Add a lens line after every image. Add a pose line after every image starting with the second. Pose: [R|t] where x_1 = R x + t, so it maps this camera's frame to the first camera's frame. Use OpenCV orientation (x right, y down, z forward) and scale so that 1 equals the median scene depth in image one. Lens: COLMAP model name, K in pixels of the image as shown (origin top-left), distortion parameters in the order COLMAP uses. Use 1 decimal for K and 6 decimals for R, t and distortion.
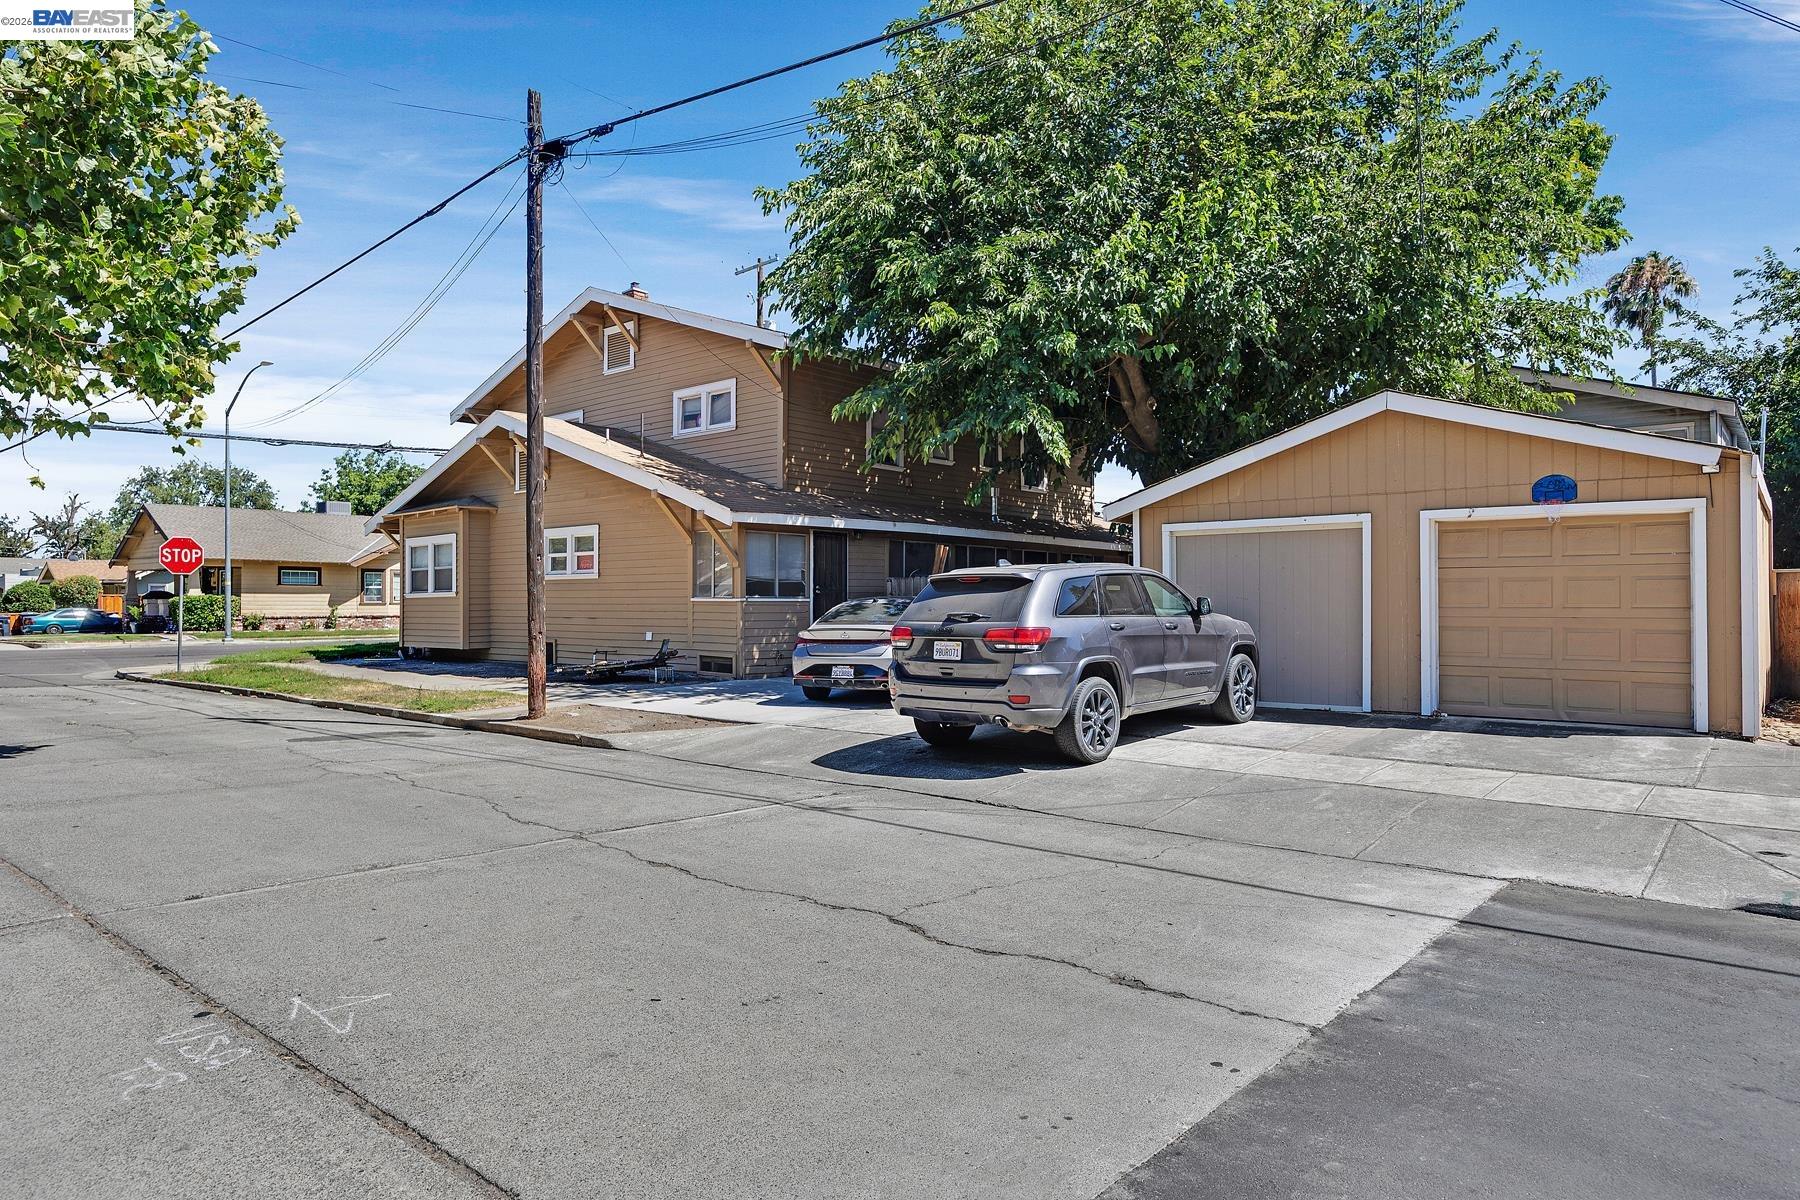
lens RADIAL K [[1091.9, 0, 901.3], [0, 1091.9, 601.6], [0, 0, 1]] dist [-0.003197, -0.002341]
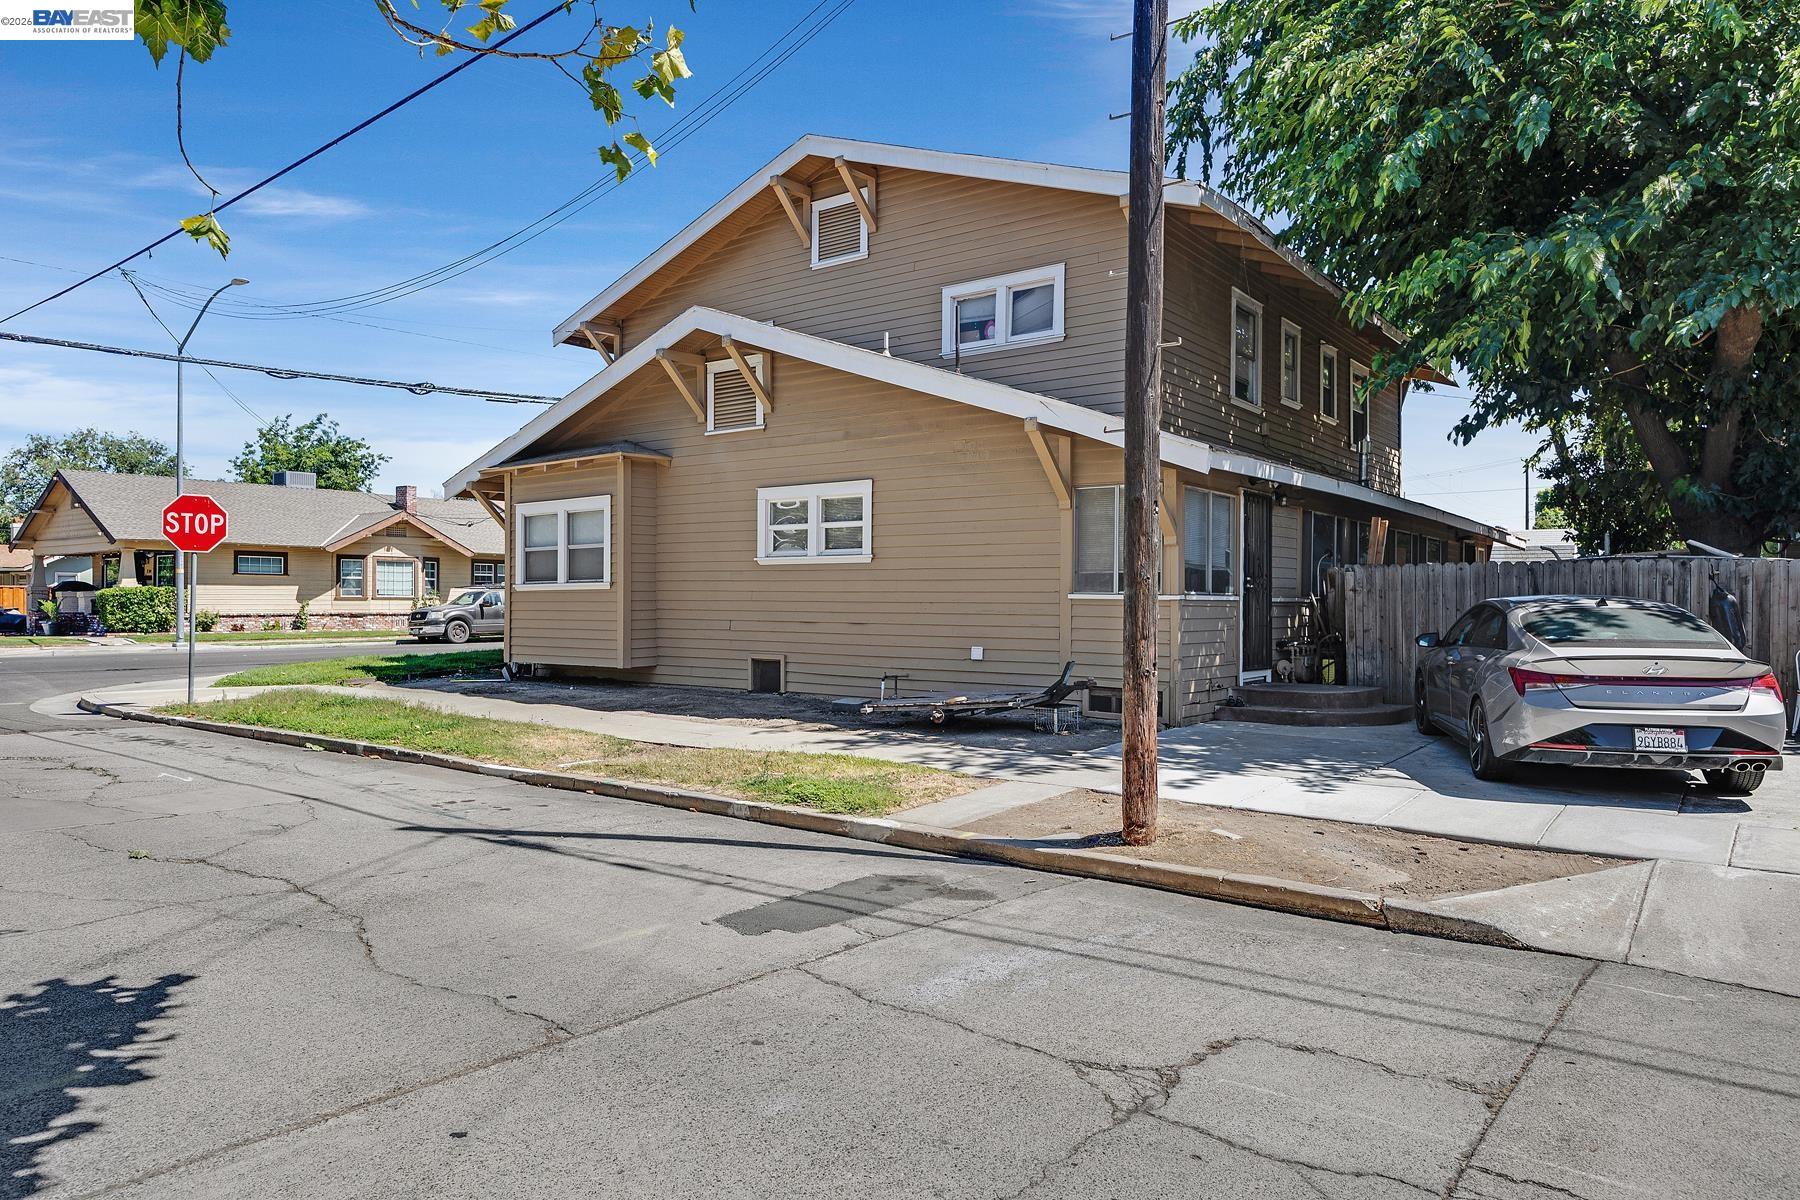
lens RADIAL K [[1155.8, 0, 898.9], [0, 1155.8, 604.7], [0, 0, 1]] dist [0.002022, -0.002835]
pose [[0.998808, 0.005723, 0.048466, -0.265281], [-0.005943, 0.999973, 0.004379, 0.000415], [-0.048440, -0.004662, 0.998815, 0.282394]]
